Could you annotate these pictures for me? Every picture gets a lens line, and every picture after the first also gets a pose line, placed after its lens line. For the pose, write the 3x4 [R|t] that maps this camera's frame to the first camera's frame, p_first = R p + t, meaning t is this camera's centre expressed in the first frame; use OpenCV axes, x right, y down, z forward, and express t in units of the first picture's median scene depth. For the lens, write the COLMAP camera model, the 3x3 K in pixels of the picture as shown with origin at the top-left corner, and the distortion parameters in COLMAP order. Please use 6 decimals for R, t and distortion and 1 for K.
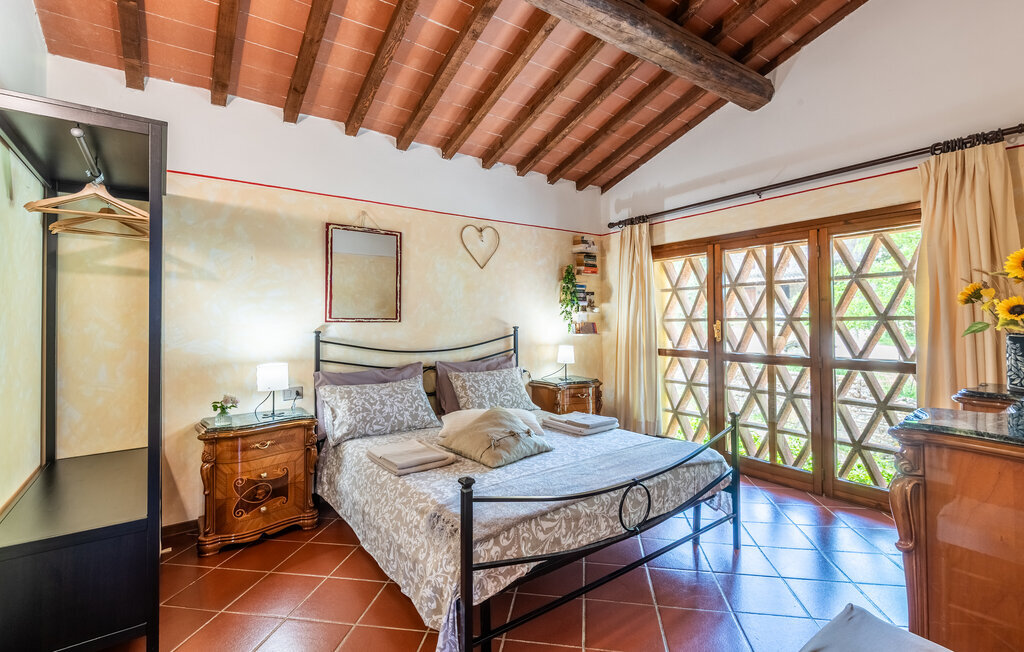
lens RADIAL K [[467.4, 0, 511.1], [0, 467.4, 315.6], [0, 0, 1]] dist [0.000908, 0.000006]
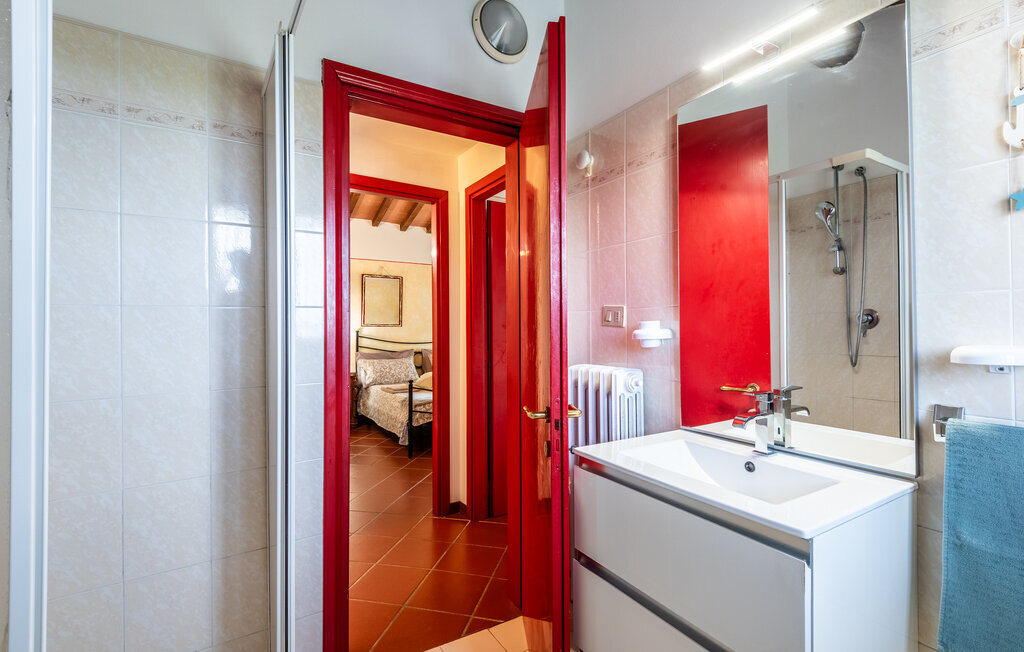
lens RADIAL K [[484.8, 0, 512.0], [0, 484.8, 326.0], [0, 0, 1]] dist [-0.000016, -0.000009]
pose [[0.997804, 0.007274, -0.065834, 0.341815], [-0.006650, 0.999931, 0.009691, -0.010707], [0.065900, -0.009232, 0.997784, -0.921185]]
